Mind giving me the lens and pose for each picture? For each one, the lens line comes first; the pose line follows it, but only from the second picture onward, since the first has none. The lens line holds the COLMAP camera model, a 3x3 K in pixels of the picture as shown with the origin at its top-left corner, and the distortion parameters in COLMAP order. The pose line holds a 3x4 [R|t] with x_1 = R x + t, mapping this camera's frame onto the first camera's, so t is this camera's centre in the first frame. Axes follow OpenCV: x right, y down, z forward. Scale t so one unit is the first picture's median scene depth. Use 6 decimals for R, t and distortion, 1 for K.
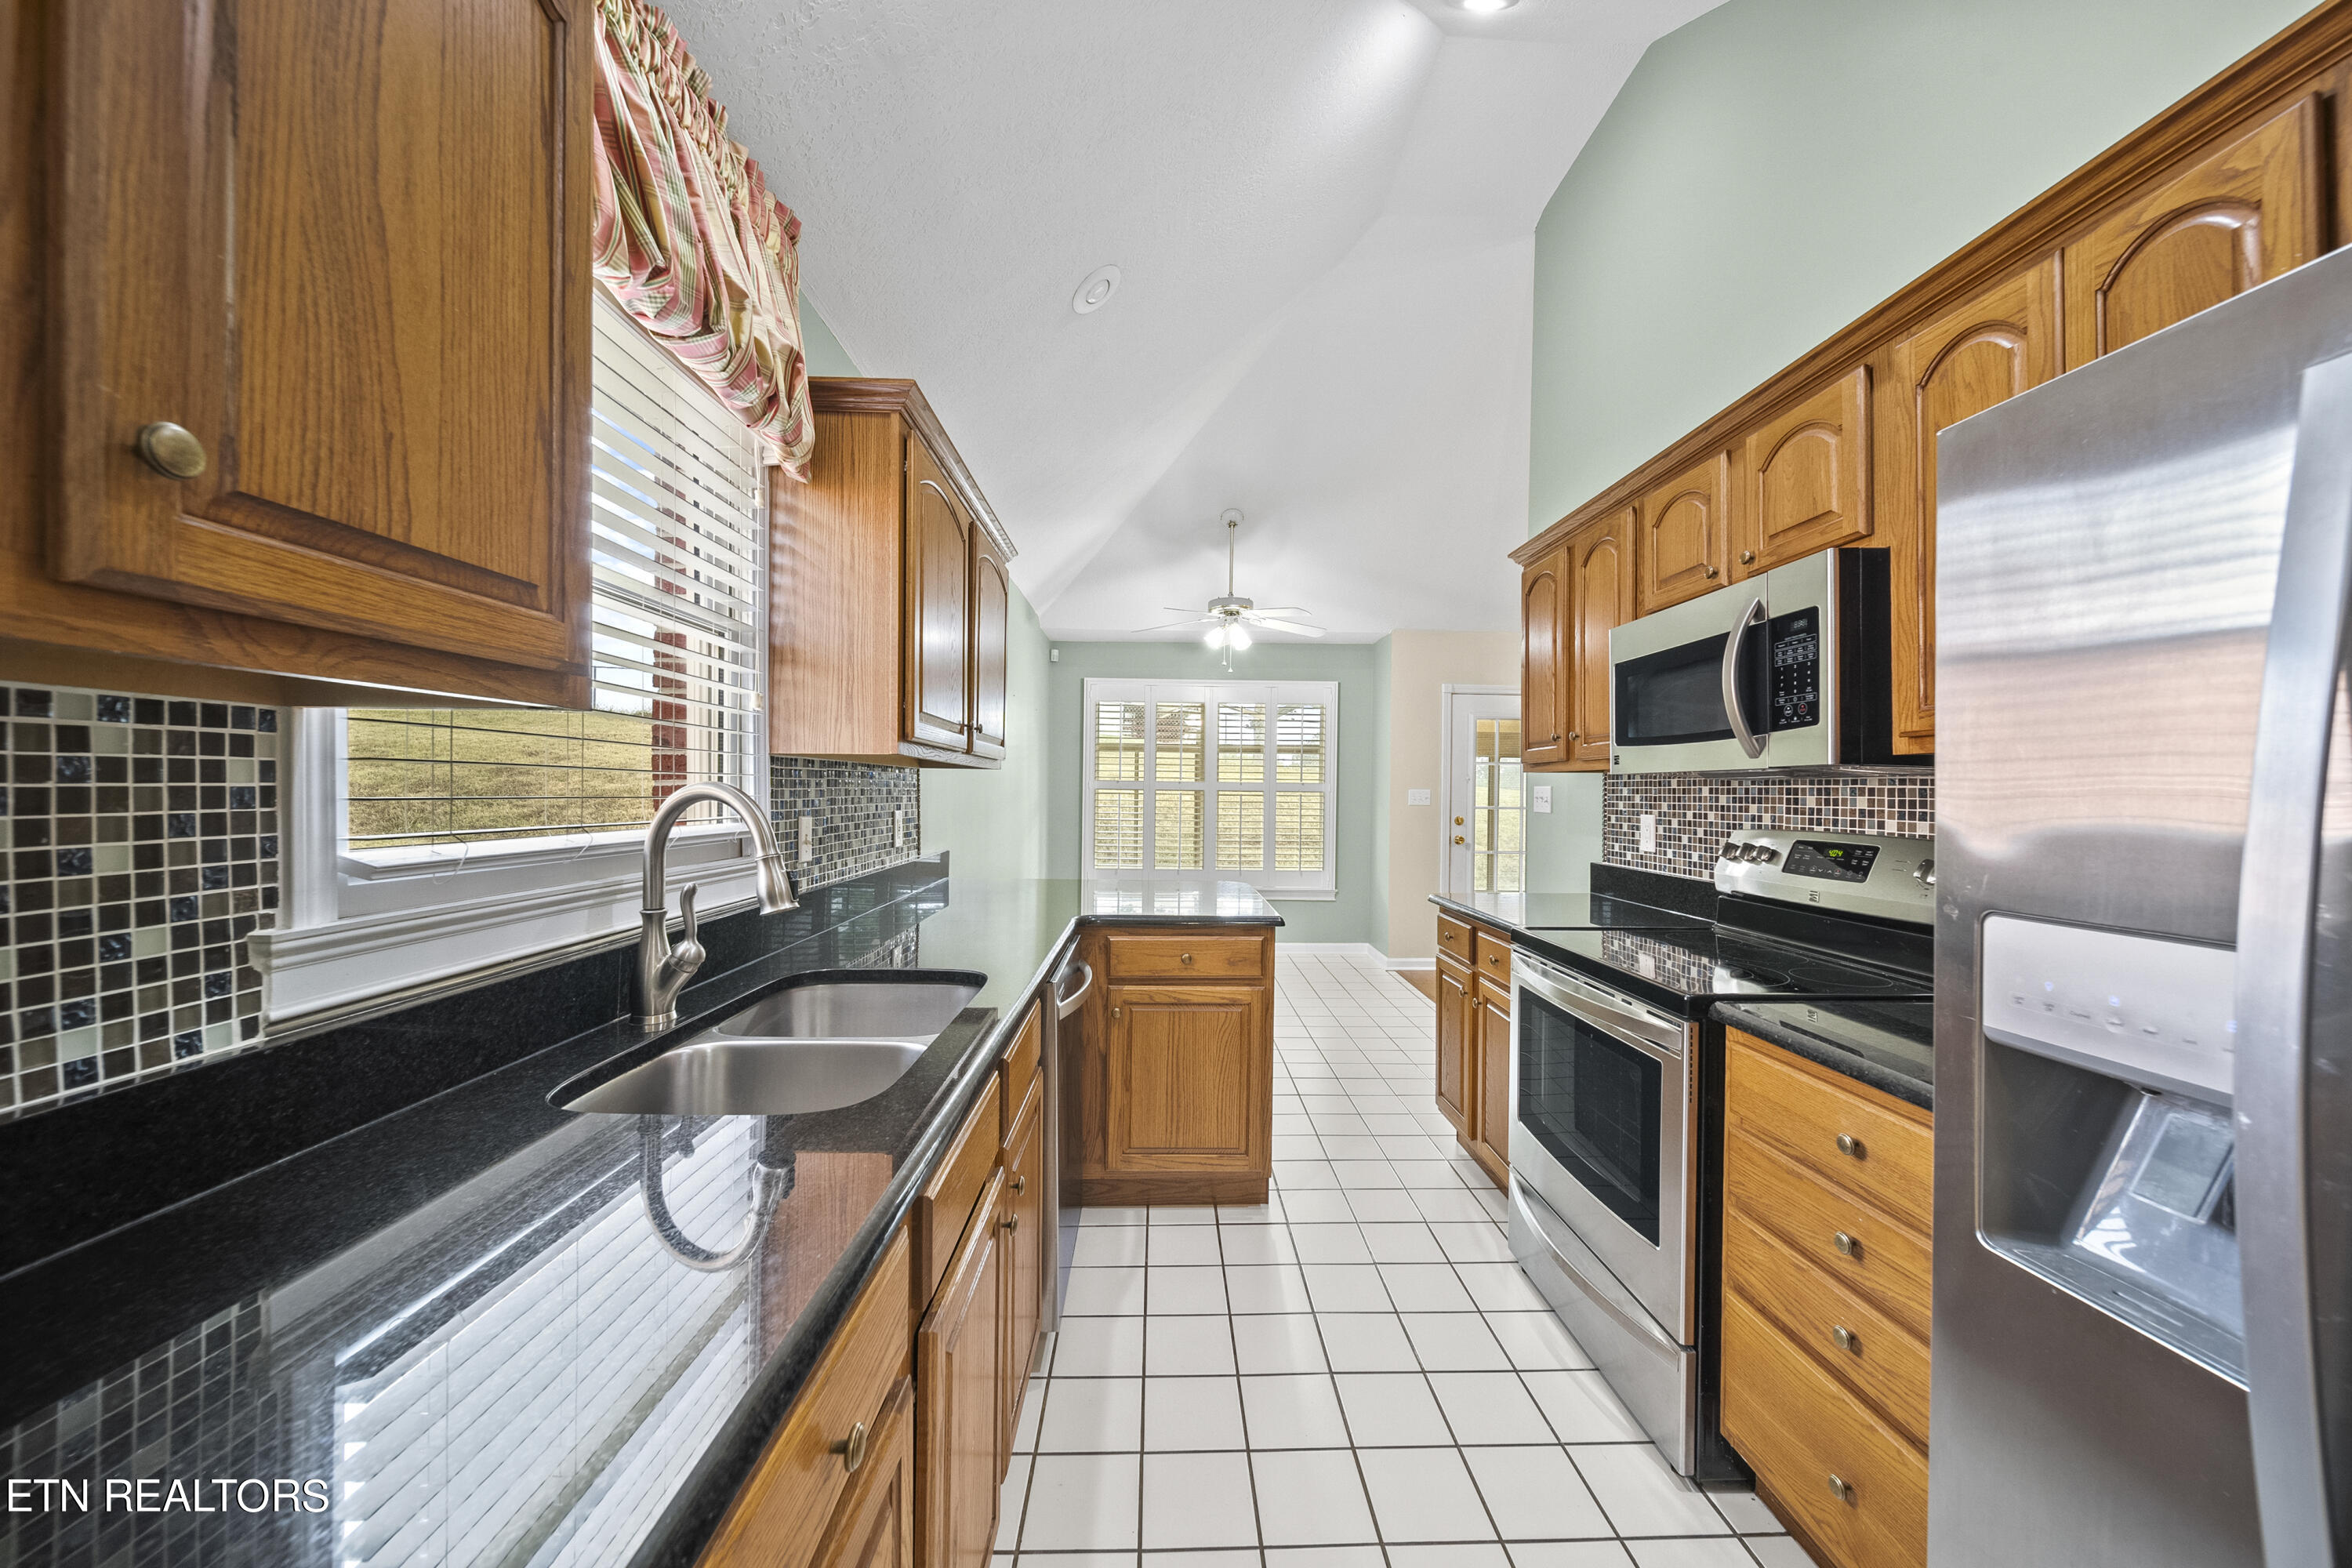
lens RADIAL K [[831.1, 0, 1184.7], [0, 831.1, 789.9], [0, 0, 1]] dist [-0.002031, -0.001049]
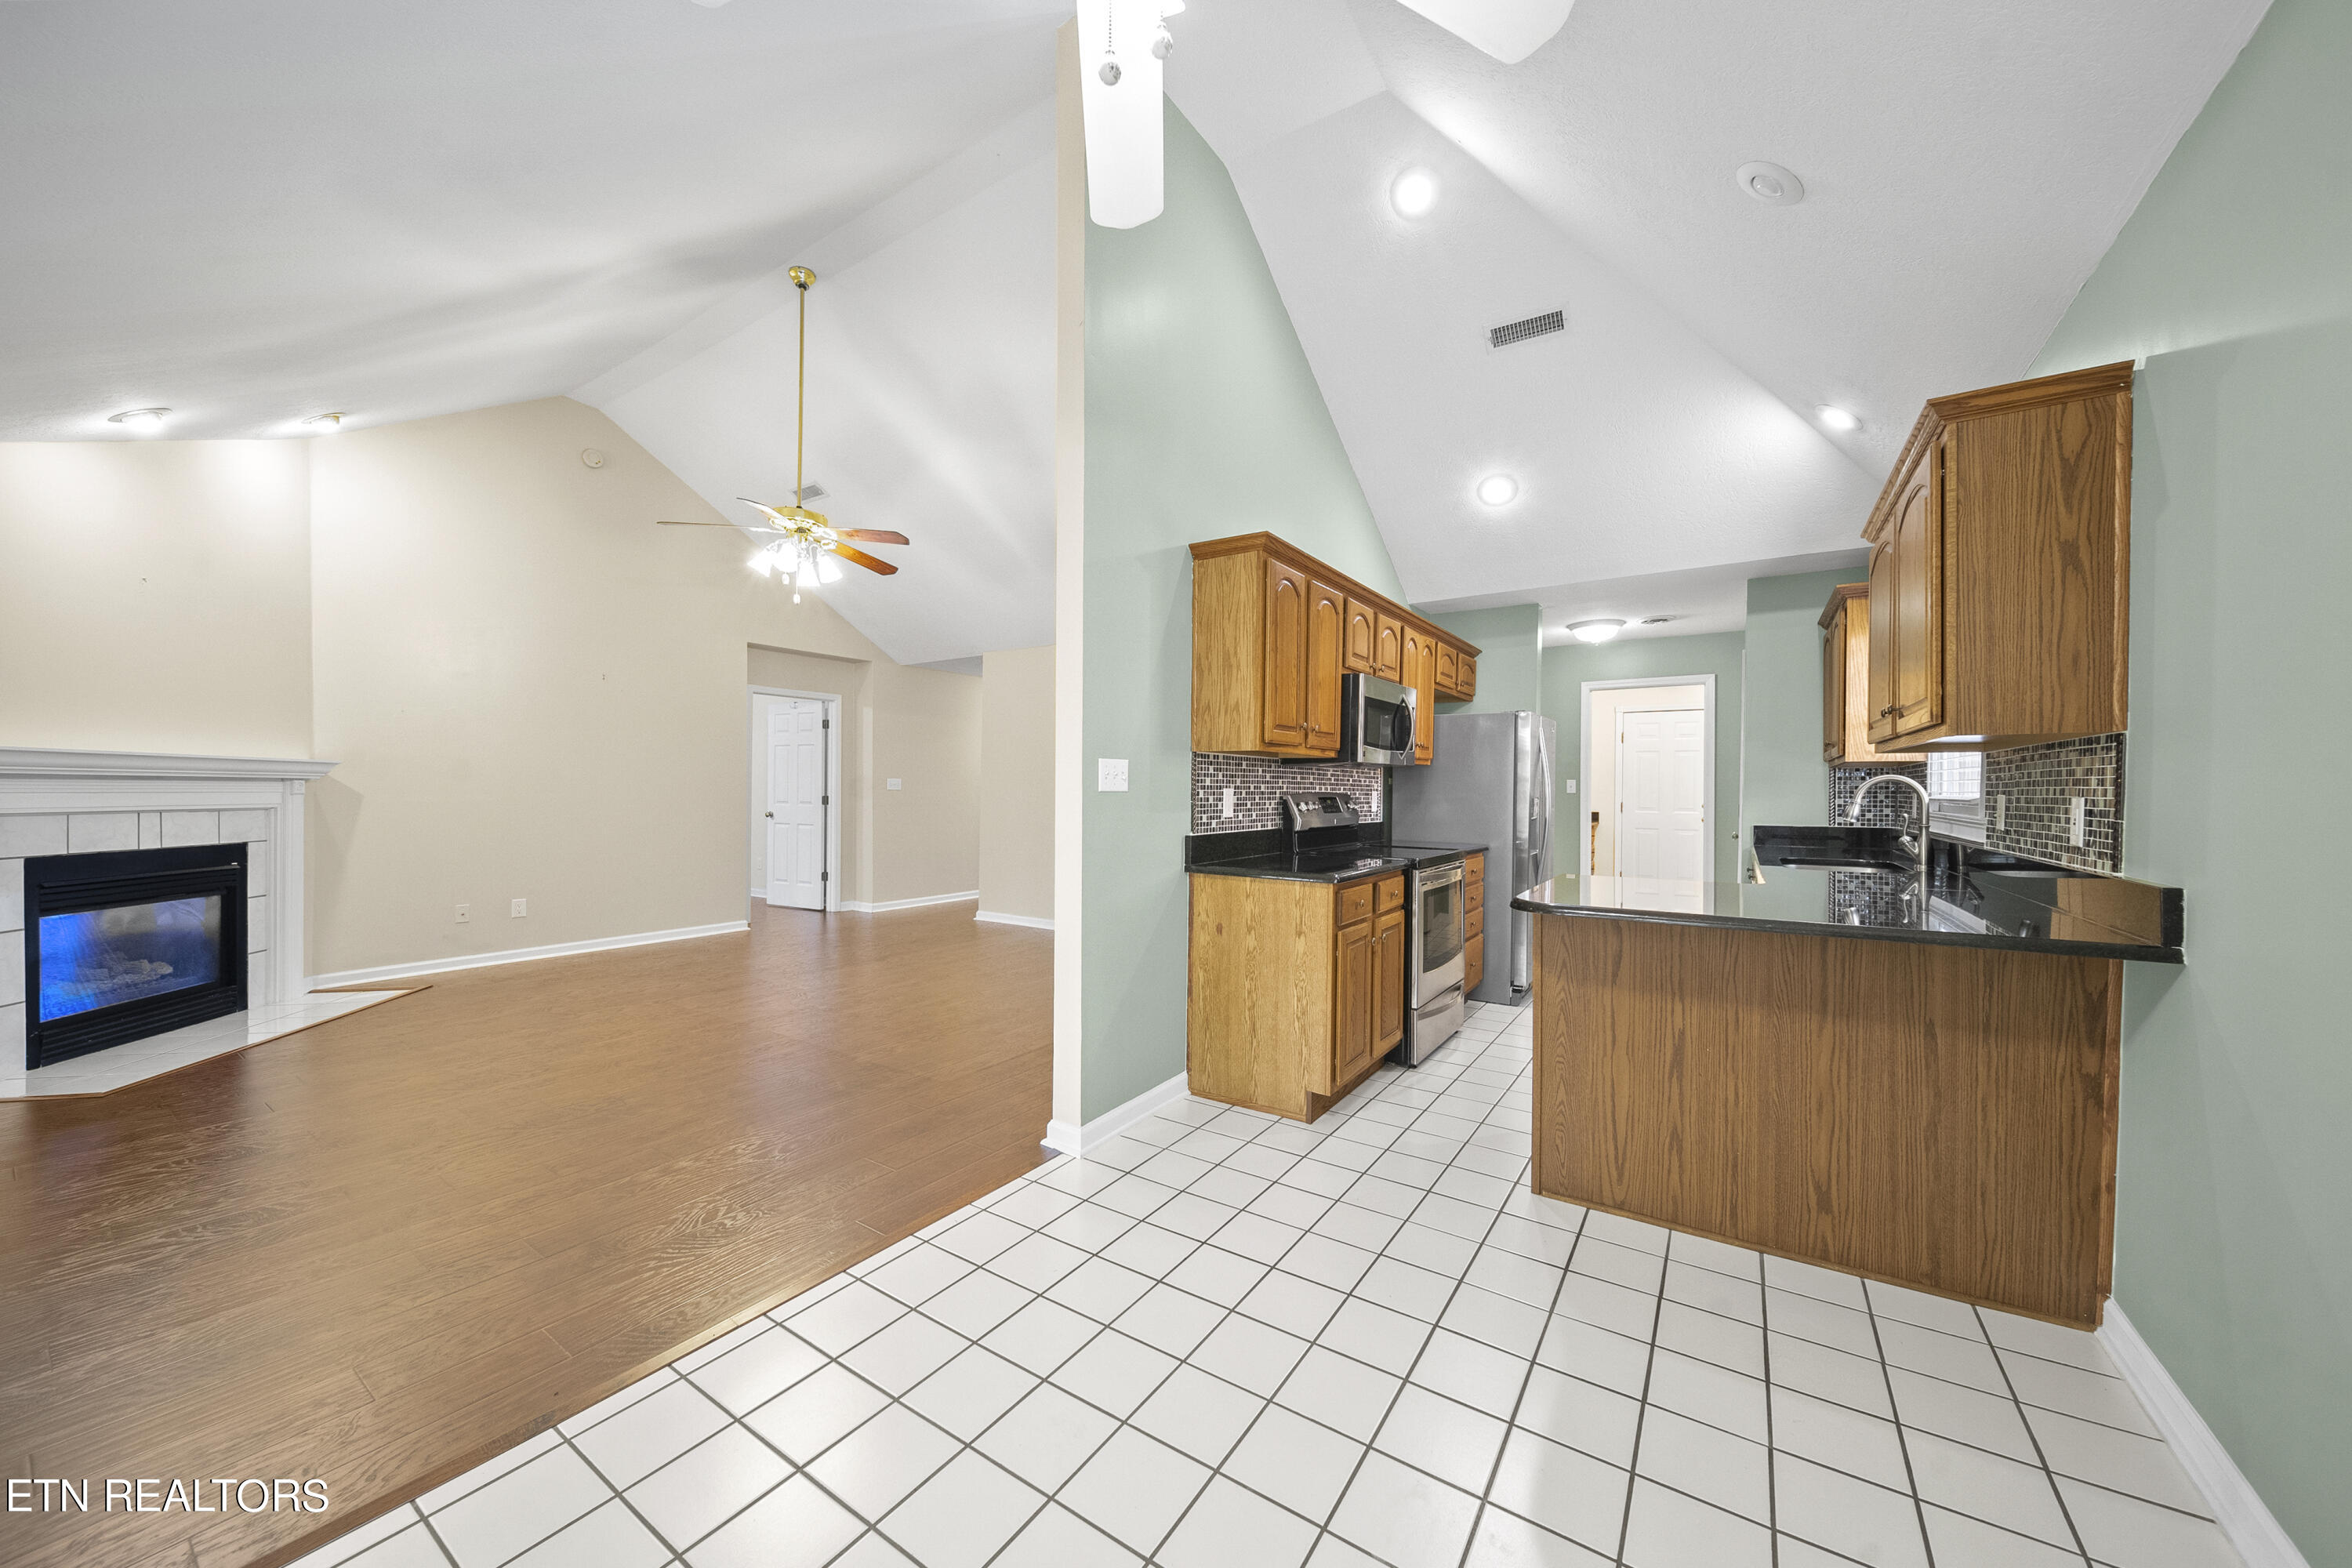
lens RADIAL K [[831.1, 0, 1173.3], [0, 831.1, 792.5], [0, 0, 1]] dist [-0.002031, -0.001049]
pose [[-0.811068, -0.017272, 0.584698, -0.145459], [-0.014299, 0.999851, 0.009700, 0.030603], [-0.584778, -0.000494, -0.811193, 2.558002]]
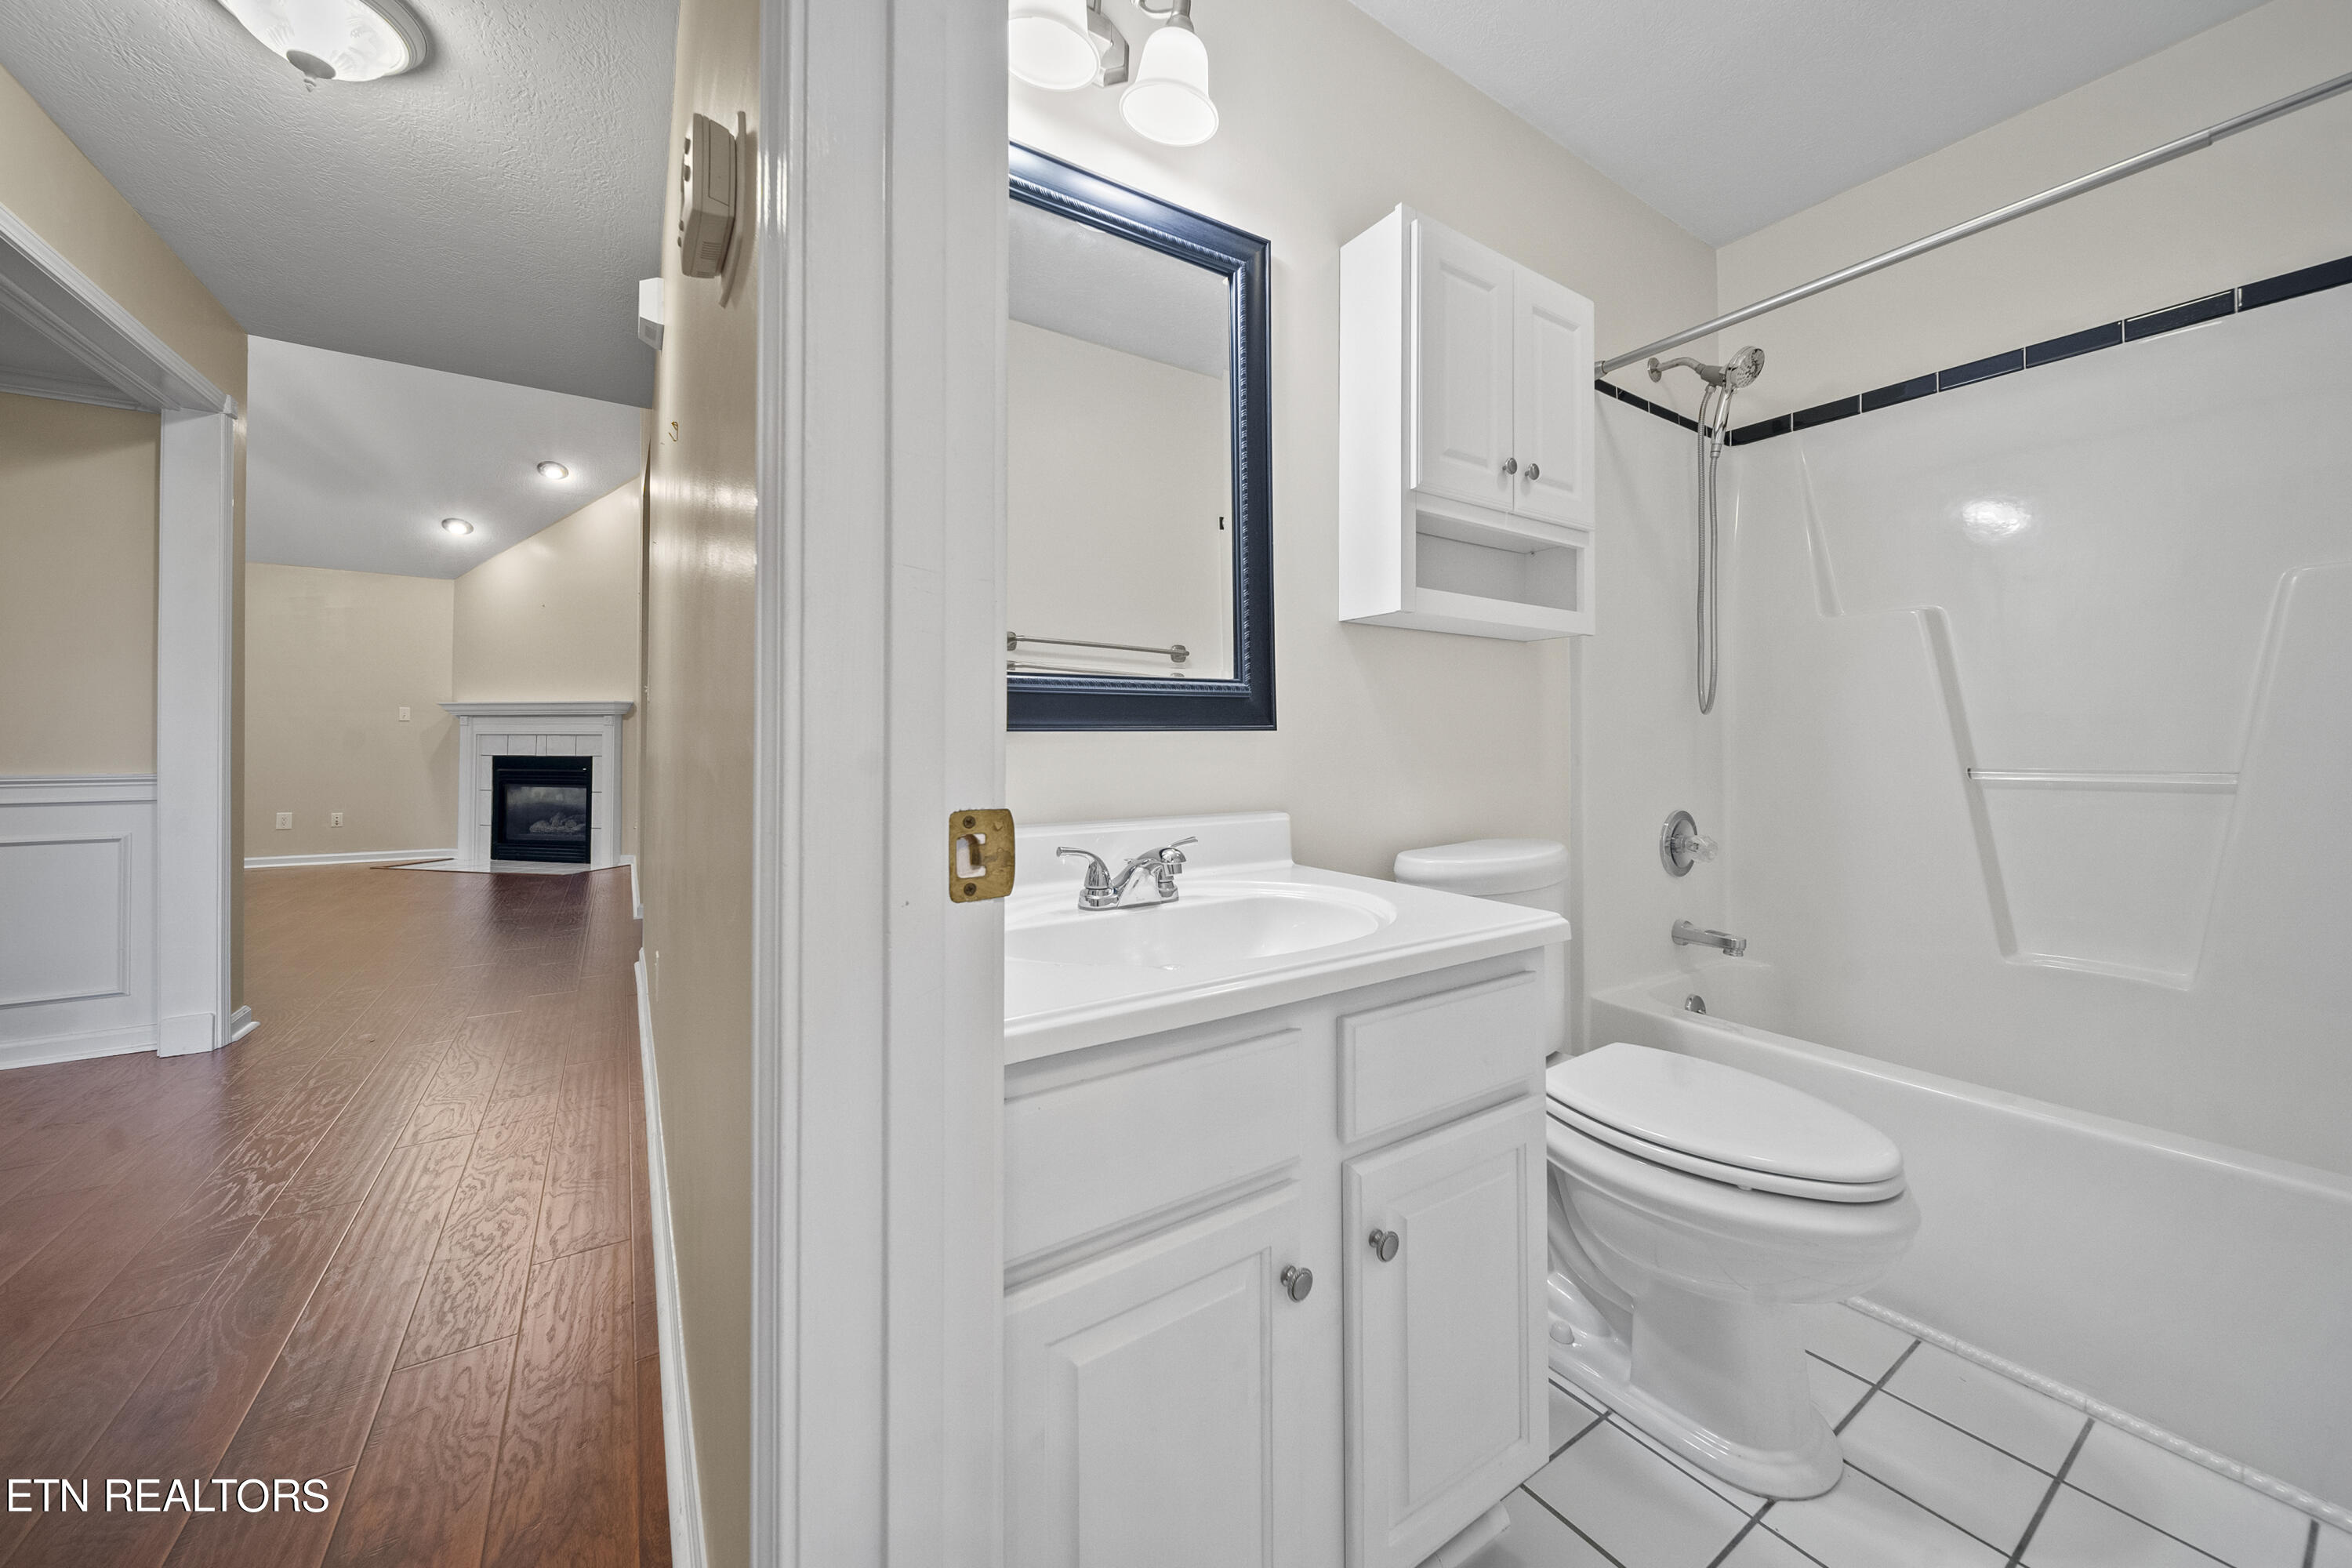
lens RADIAL K [[831.1, 0, 1138.5], [0, 831.1, 740.4], [0, 0, 1]] dist [-0.002031, -0.001049]
pose [[0.851032, -0.008792, 0.525041, 2.883241], [0.010211, 0.999948, 0.000195, 0.160034], [-0.525015, 0.005195, 0.851077, -1.422504]]
